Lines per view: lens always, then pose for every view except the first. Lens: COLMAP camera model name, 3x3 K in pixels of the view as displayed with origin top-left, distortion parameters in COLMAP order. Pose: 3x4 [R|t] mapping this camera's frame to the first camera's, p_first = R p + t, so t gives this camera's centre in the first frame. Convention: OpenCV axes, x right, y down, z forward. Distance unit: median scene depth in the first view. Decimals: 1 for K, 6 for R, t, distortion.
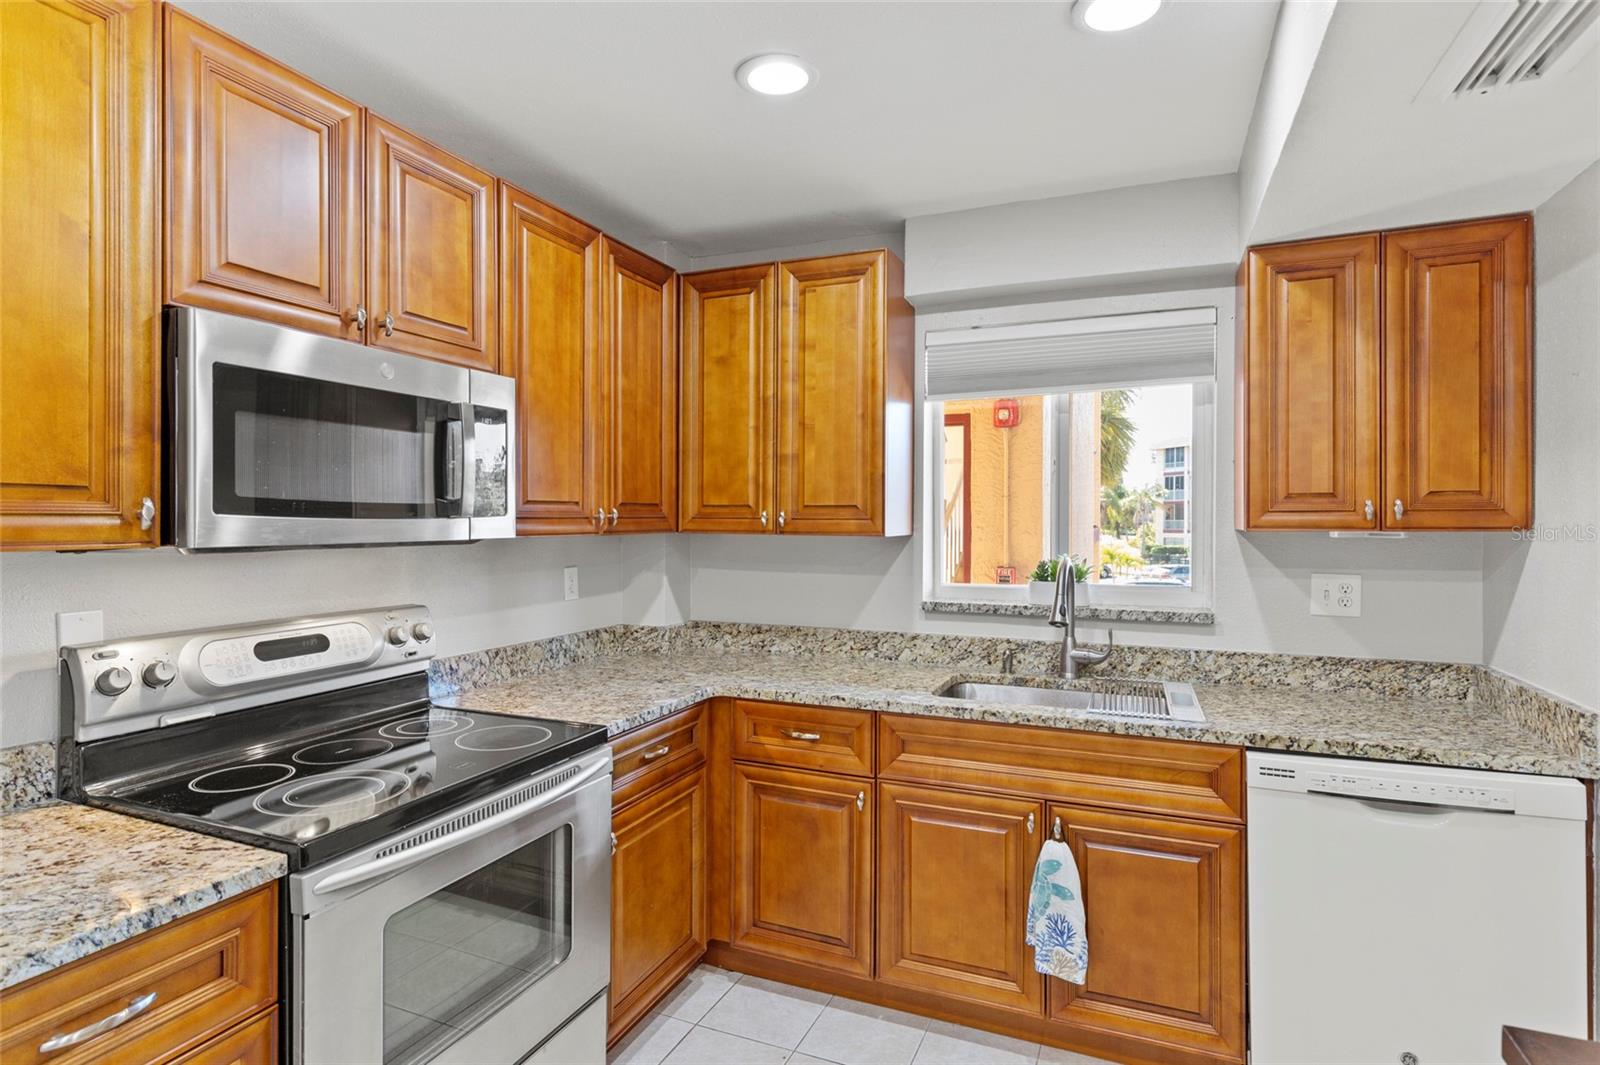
lens RADIAL K [[838.6, 0, 796.7], [0, 838.6, 527.6], [0, 0, 1]] dist [-0.002331, 0.001102]
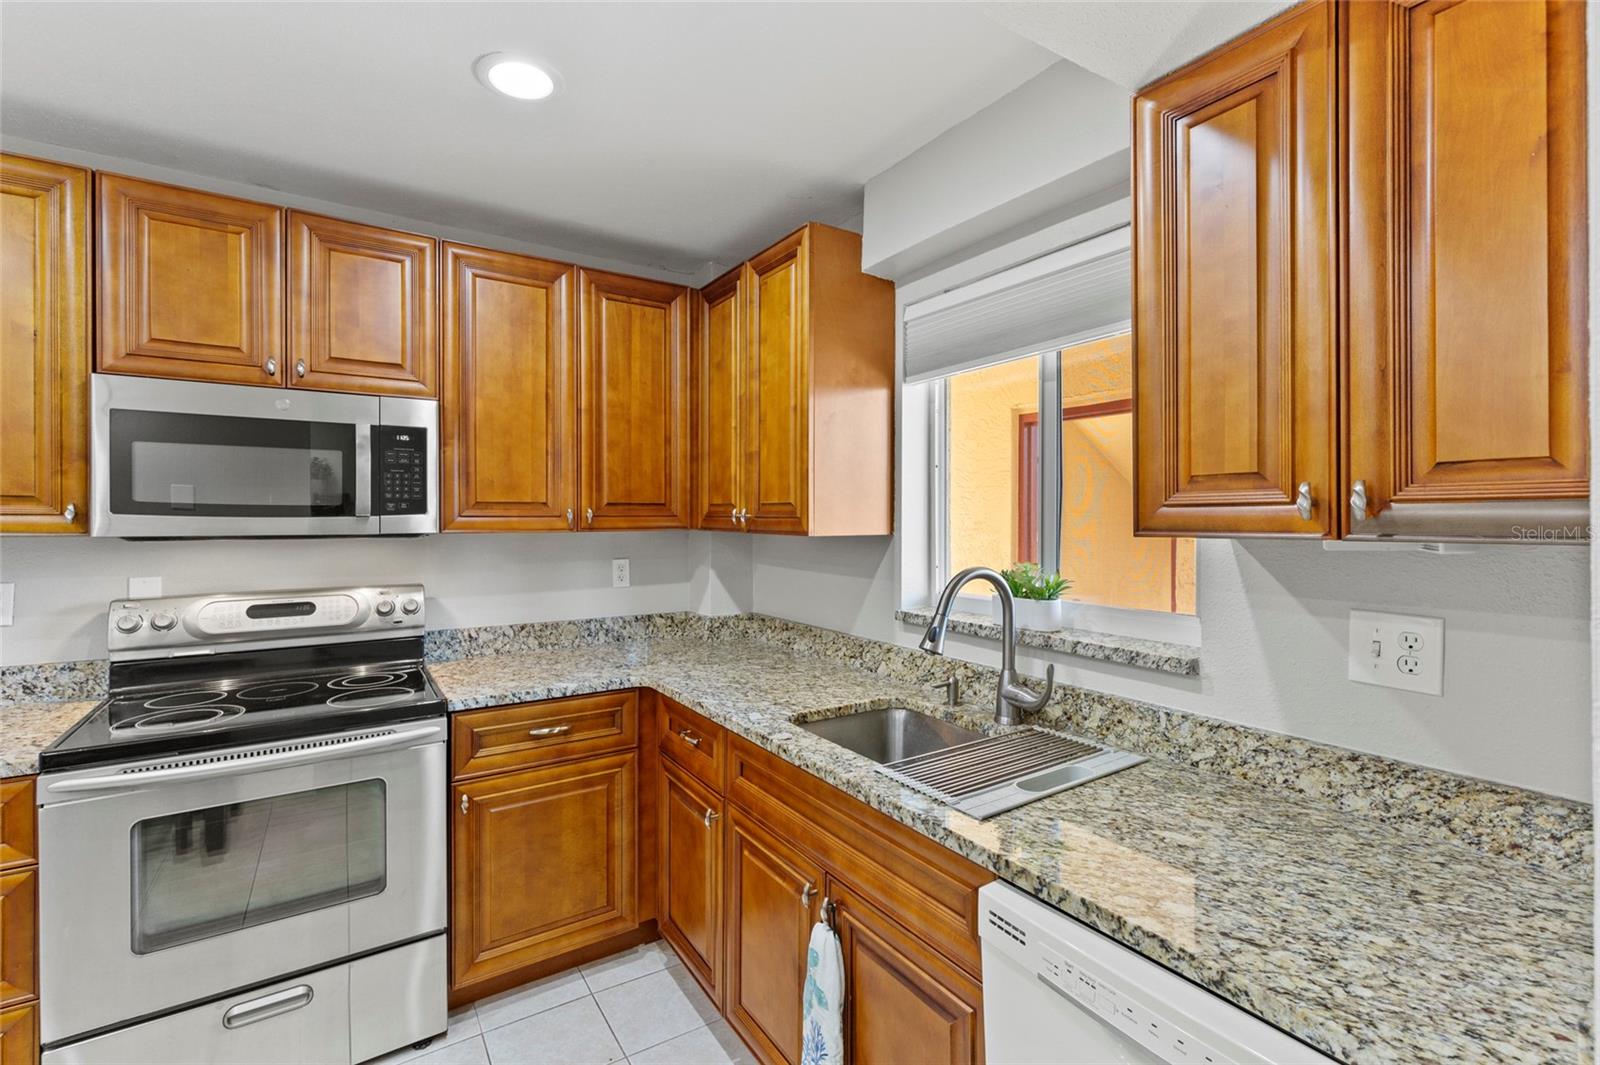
lens RADIAL K [[719.0, 0, 803.8], [0, 719.0, 519.8], [0, 0, 1]] dist [0.003675, -0.001339]
pose [[0.832104, 0.002226, -0.554615, 0.567842], [-0.005992, 0.999970, -0.004976, -0.003814], [0.554587, 0.007464, 0.832092, 0.361008]]
